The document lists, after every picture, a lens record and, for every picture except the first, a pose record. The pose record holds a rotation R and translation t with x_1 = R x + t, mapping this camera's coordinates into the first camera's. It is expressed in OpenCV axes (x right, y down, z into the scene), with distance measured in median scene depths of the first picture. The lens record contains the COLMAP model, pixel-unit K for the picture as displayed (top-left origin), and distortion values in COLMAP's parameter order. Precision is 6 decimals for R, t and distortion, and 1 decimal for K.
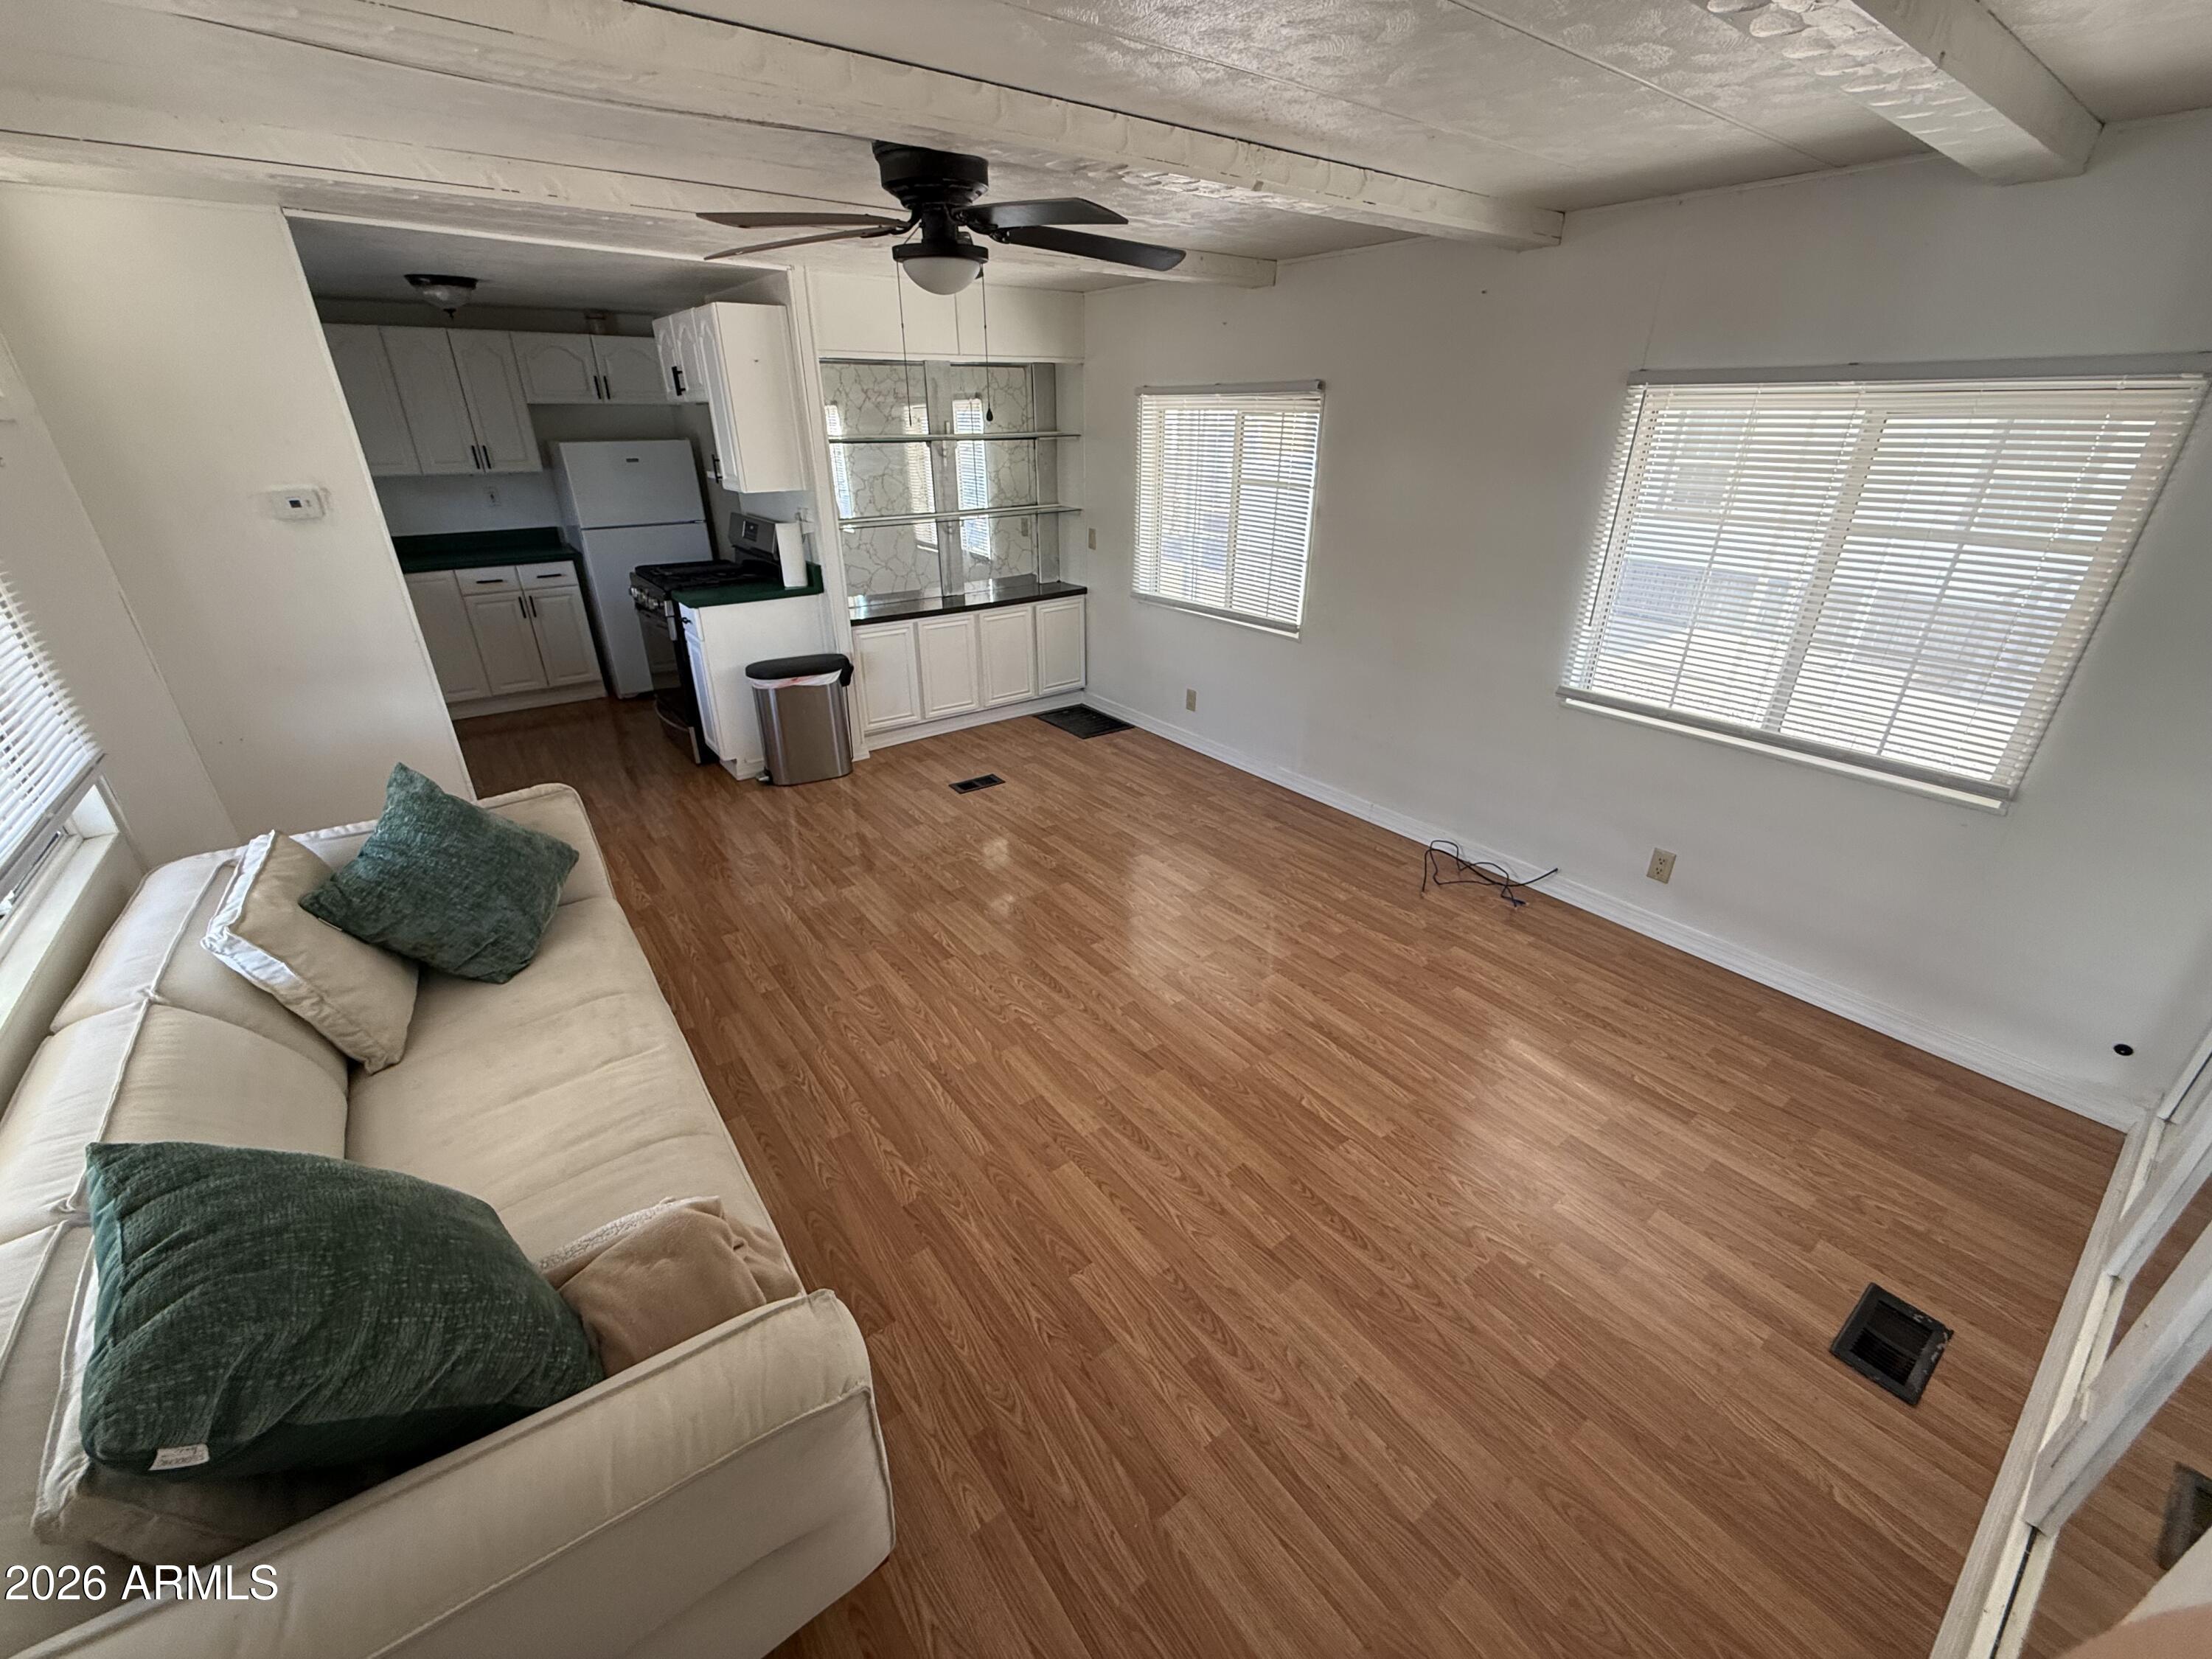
lens RADIAL K [[878.5, 0, 1112.8], [0, 878.5, 838.3], [0, 0, 1]] dist [-0.000864, 0.000266]
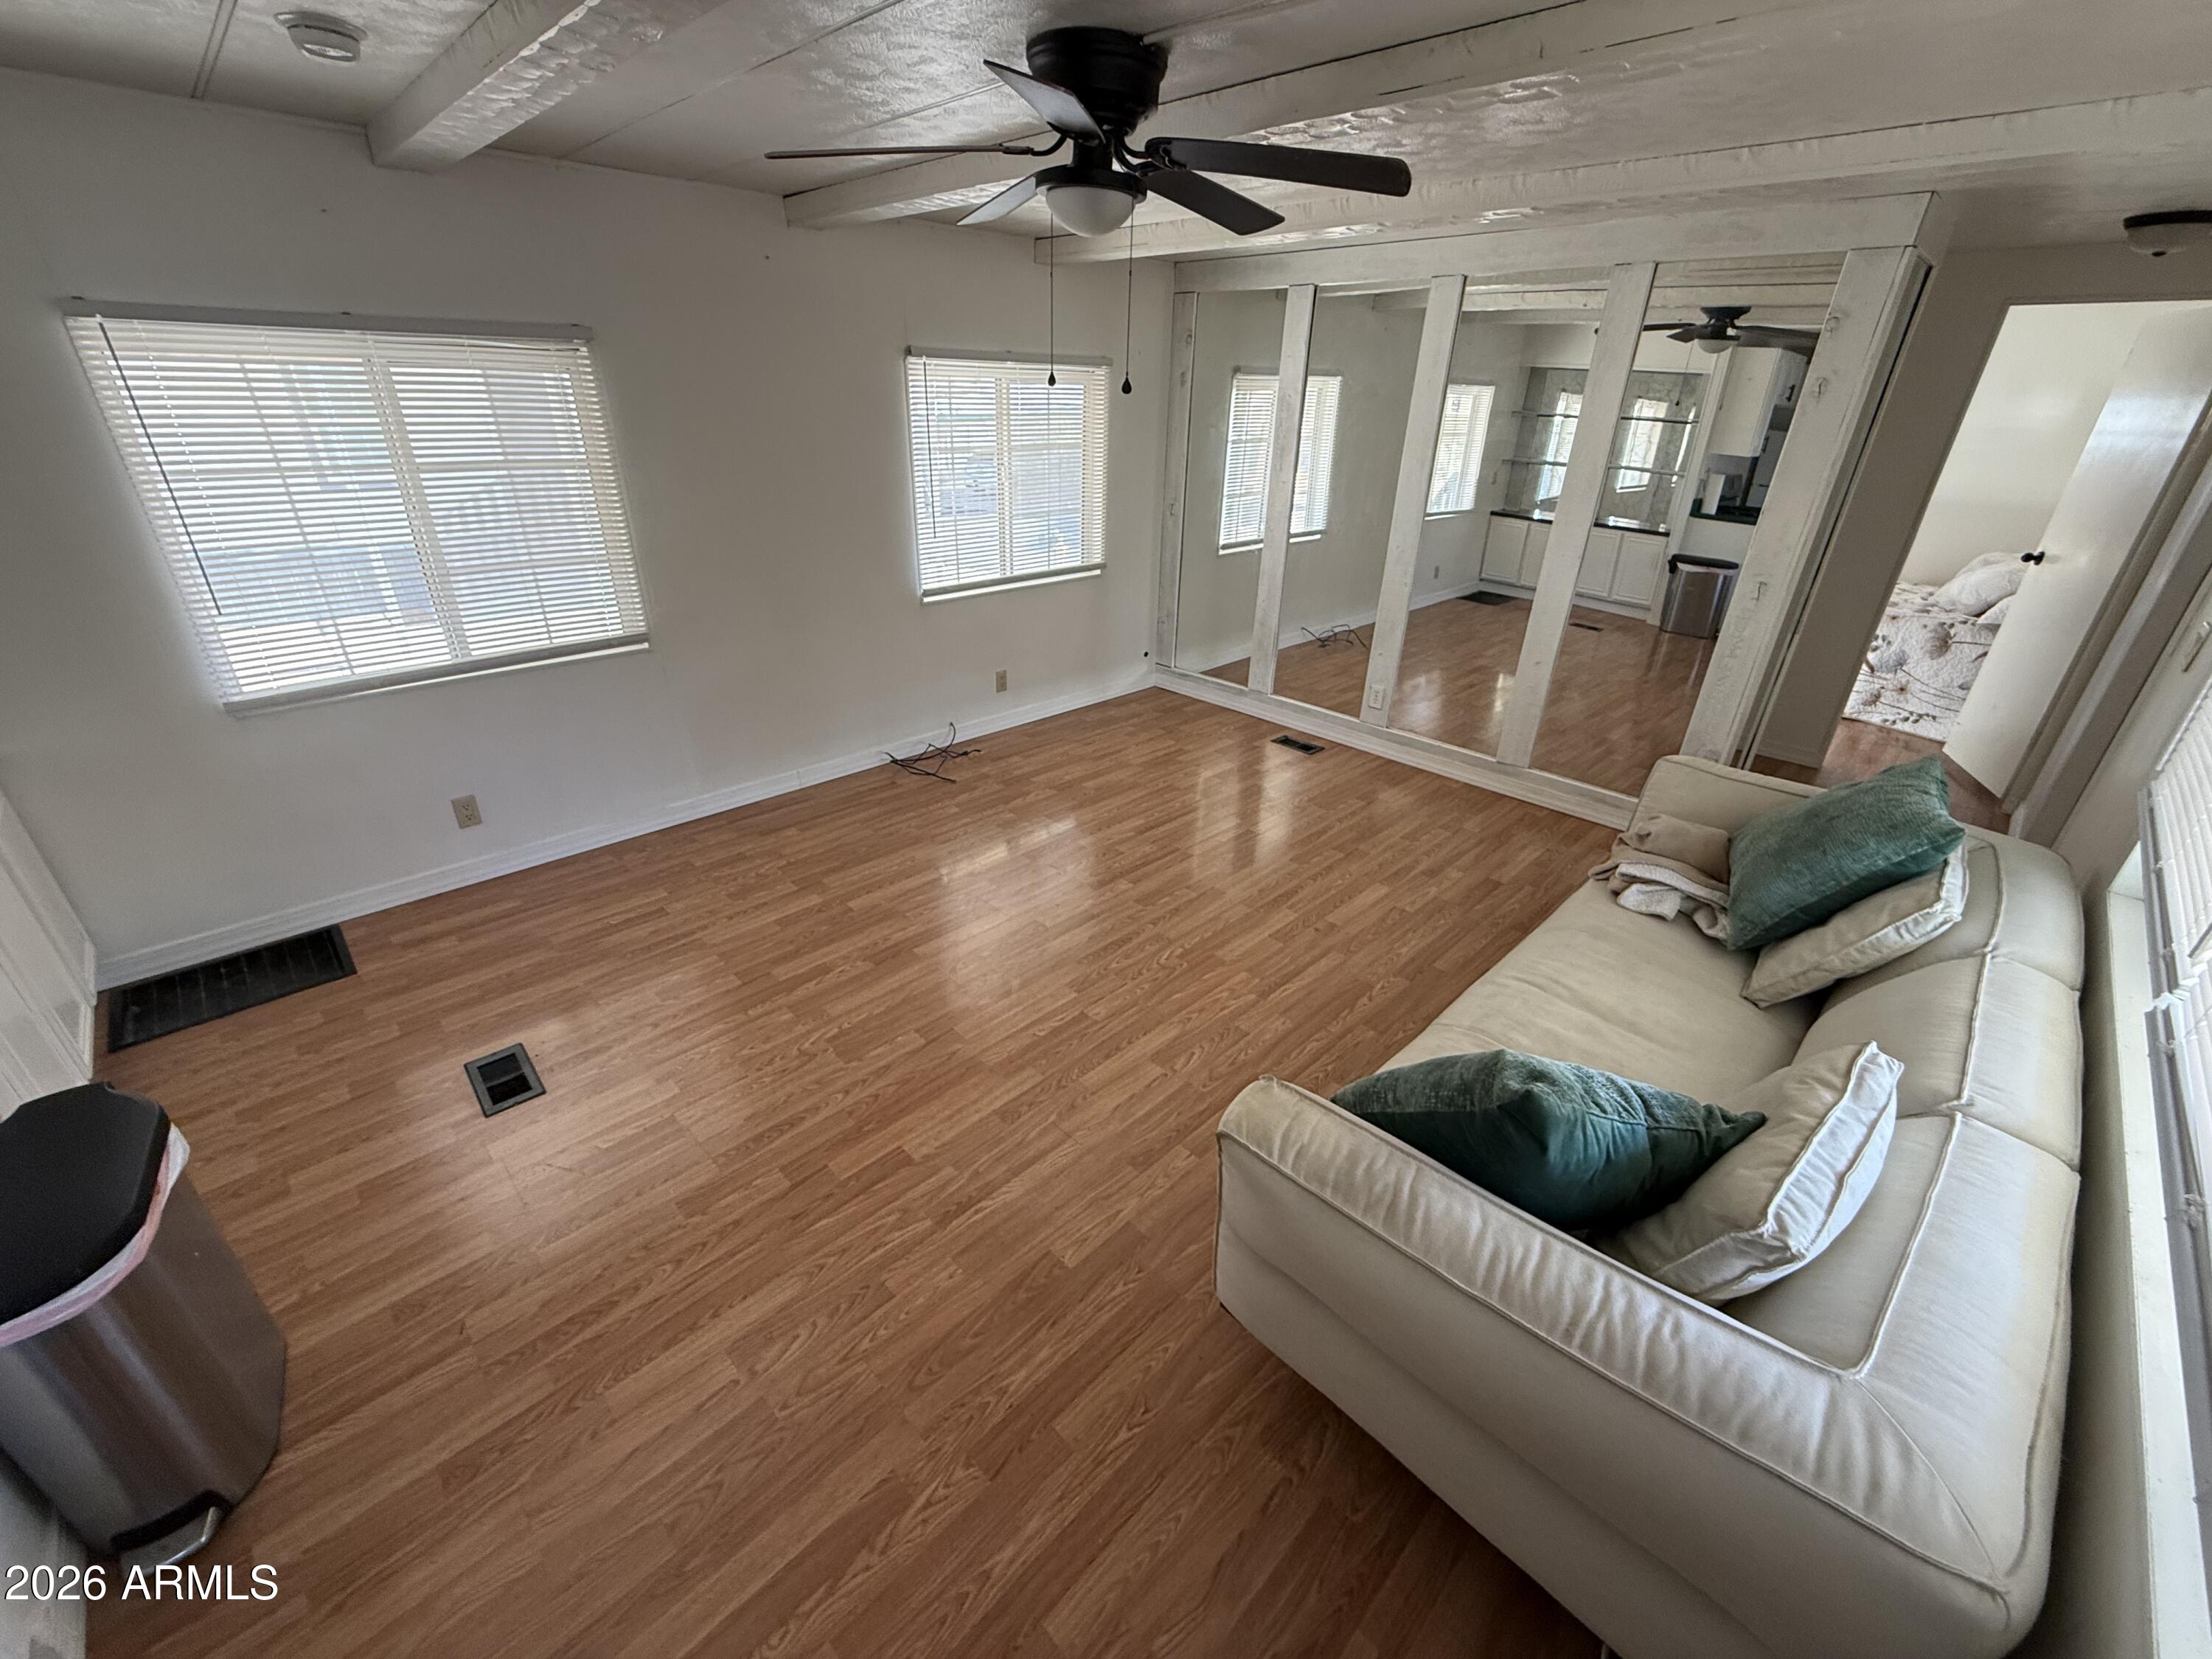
lens RADIAL K [[878.5, 0, 1114.0], [0, 878.5, 818.5], [0, 0, 1]] dist [-0.000864, 0.000266]
pose [[-0.133400, -0.440352, 0.887860, -0.732154], [0.409651, 0.791253, 0.453987, -0.334334], [-0.902436, 0.424274, 0.074838, 0.696521]]
